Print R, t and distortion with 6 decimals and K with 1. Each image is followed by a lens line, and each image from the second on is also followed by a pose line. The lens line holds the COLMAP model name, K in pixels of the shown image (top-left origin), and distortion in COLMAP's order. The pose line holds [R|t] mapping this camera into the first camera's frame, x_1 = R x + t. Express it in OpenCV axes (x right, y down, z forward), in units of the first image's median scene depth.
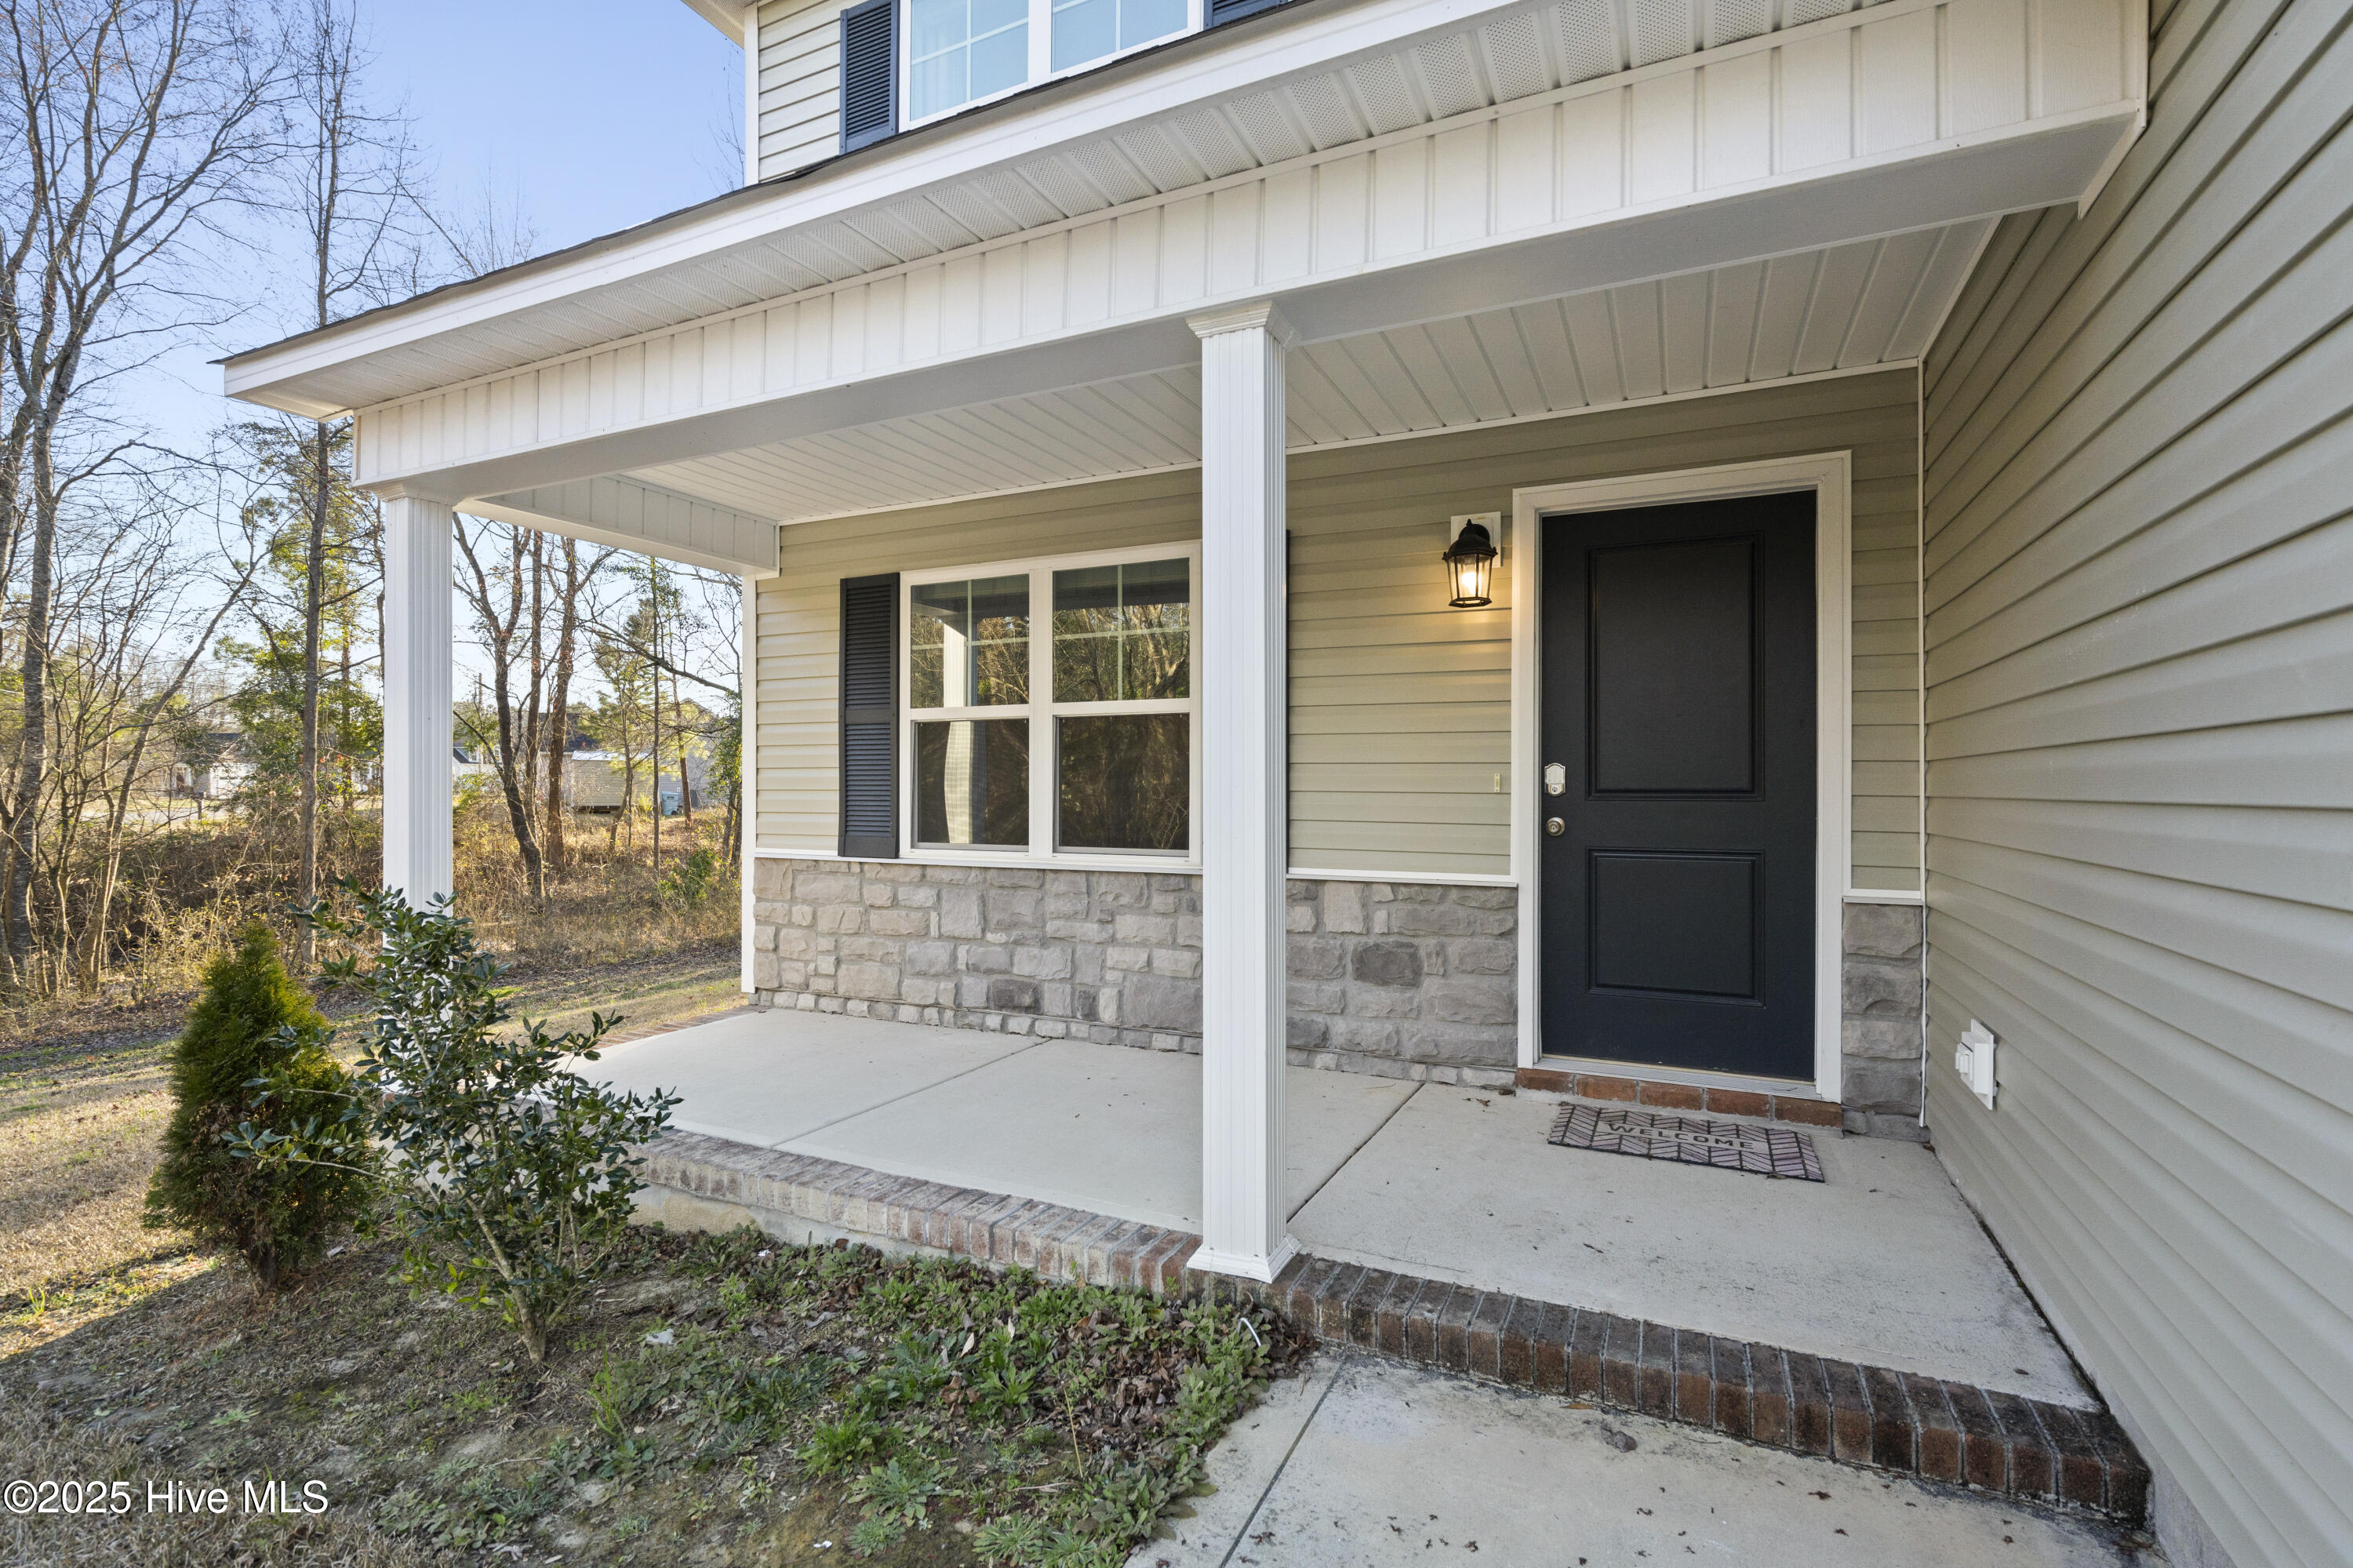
lens RADIAL K [[1068.4, 0, 1173.8], [0, 1068.4, 792.8], [0, 0, 1]] dist [-0.002383, -0.000173]
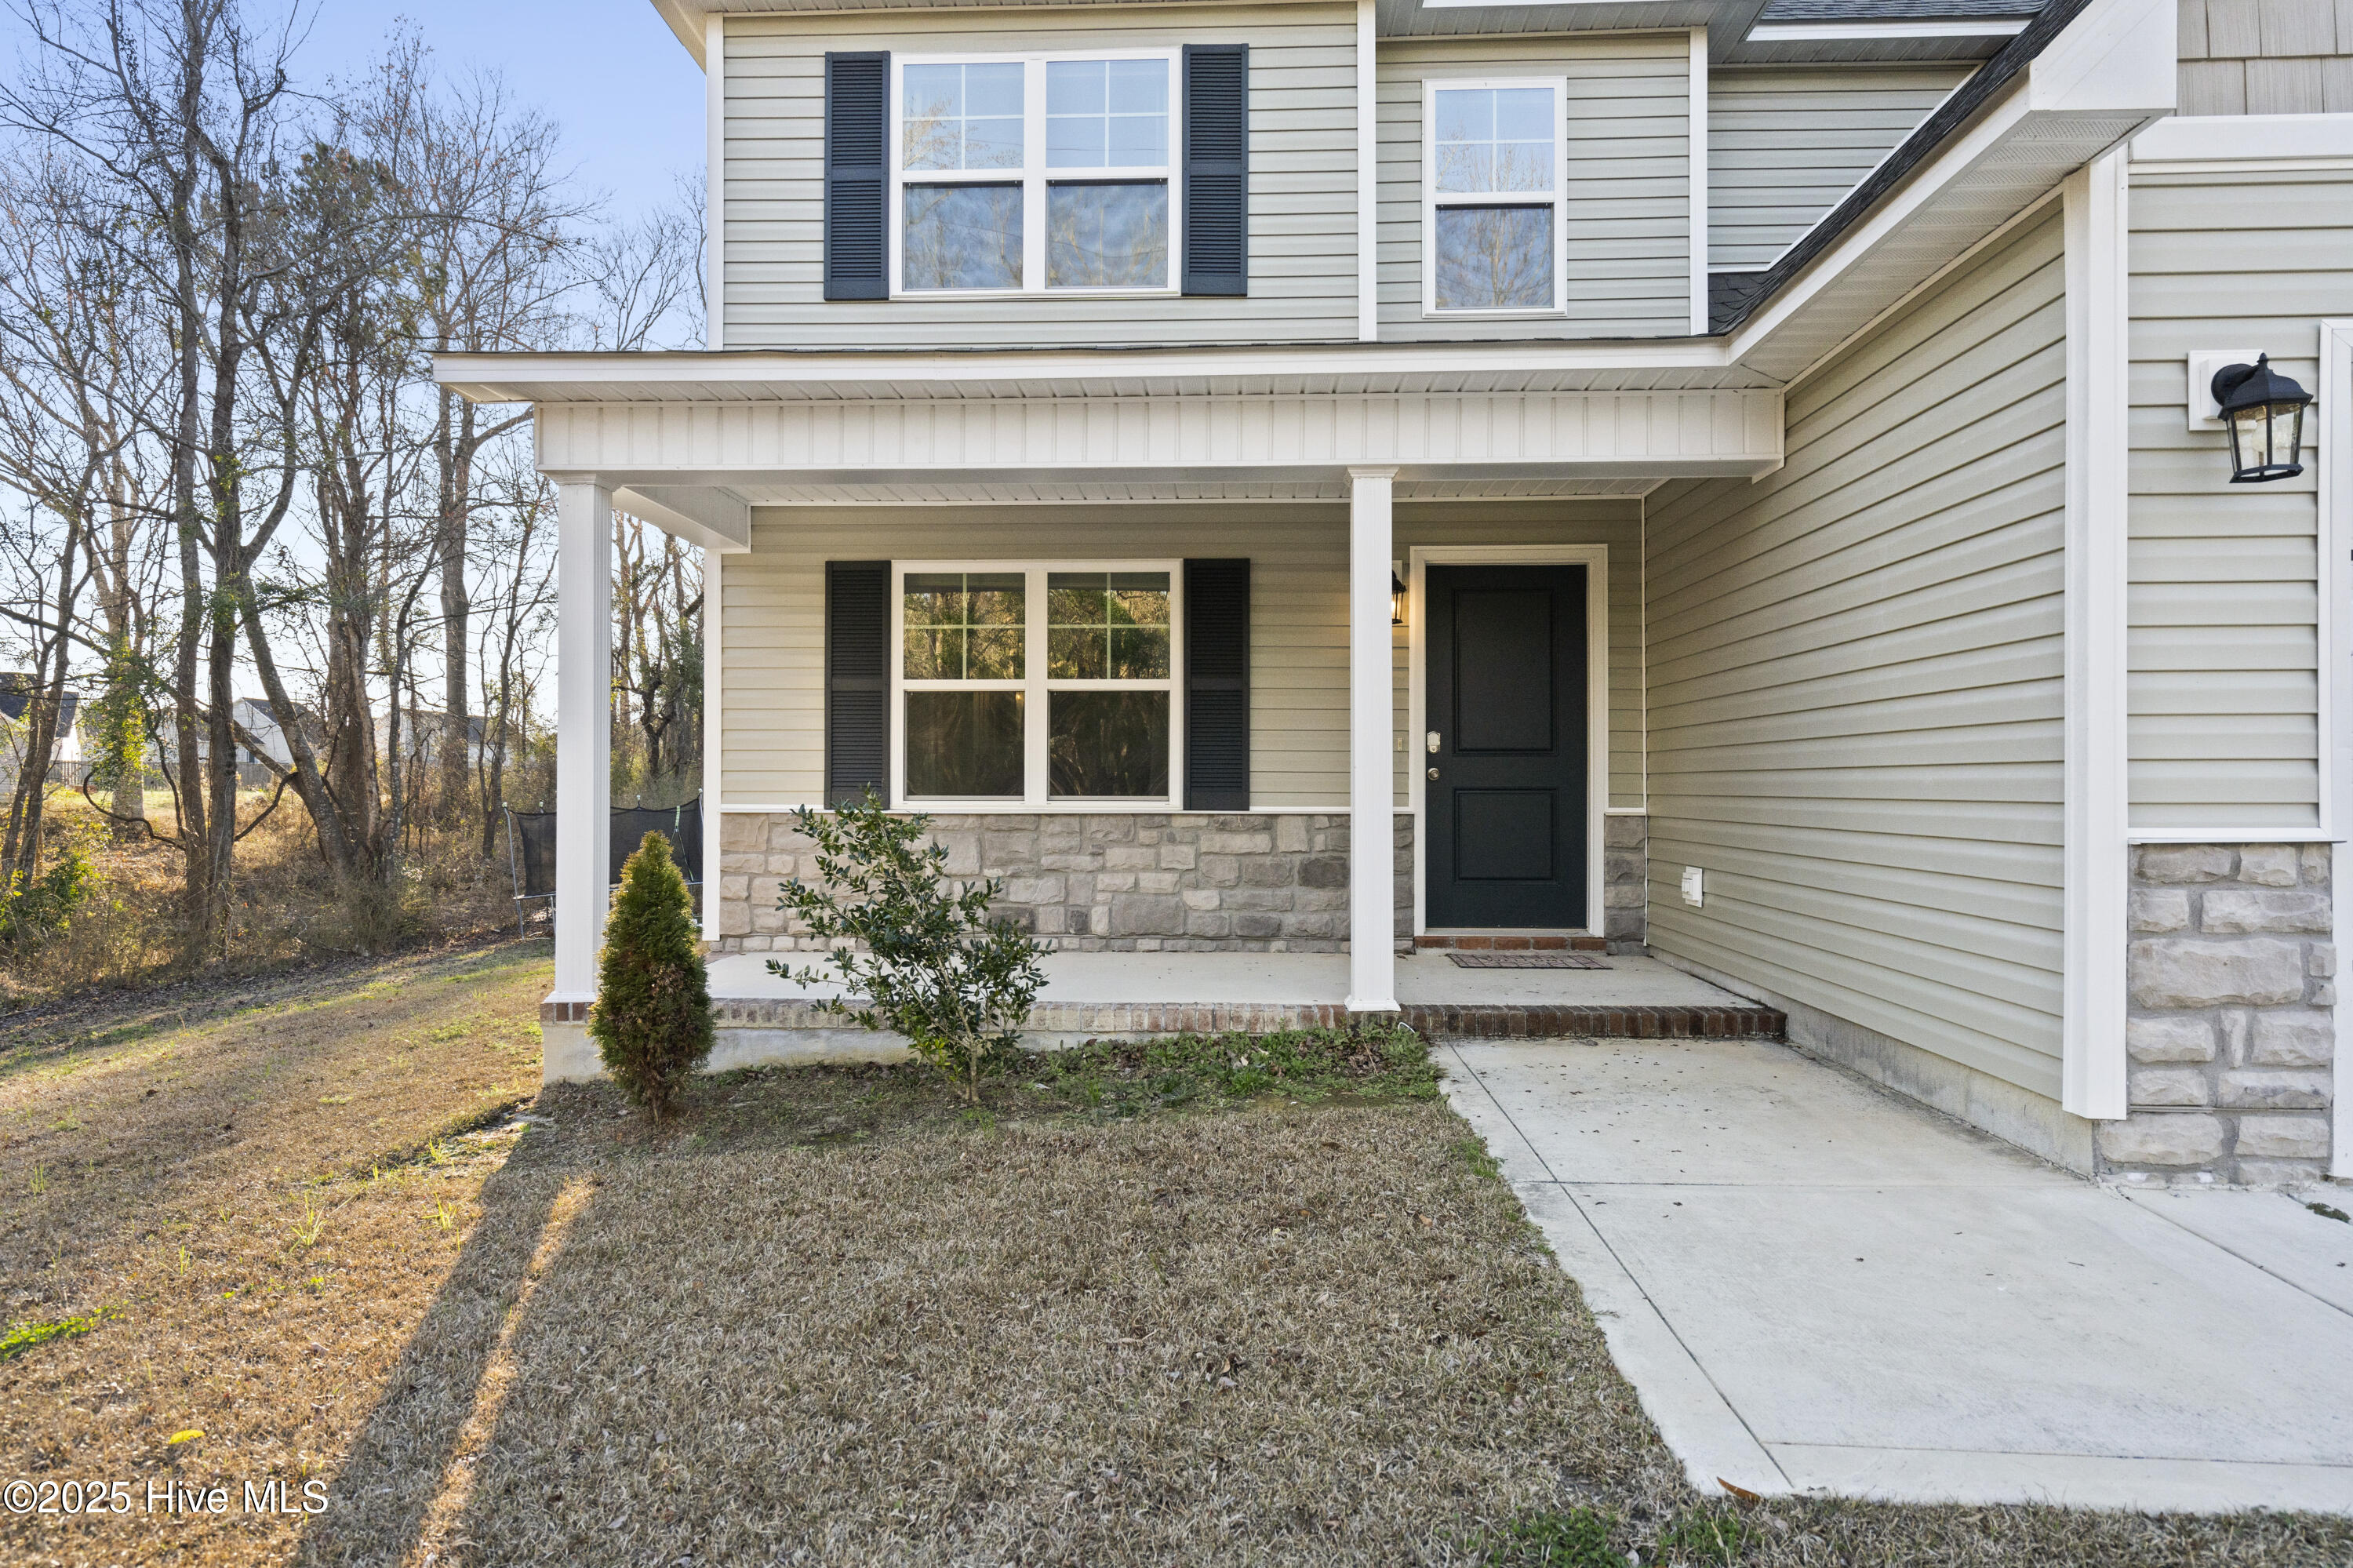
lens RADIAL K [[1313.7, 0, 1171.5], [0, 1313.7, 782.5], [0, 0, 1]] dist [0.002842, 0.000399]
pose [[0.922729, 0.000696, 0.385449, -0.601111], [0.000956, 0.999991, -0.004094, 0.044139], [-0.385448, 0.004146, 0.922720, -0.481731]]
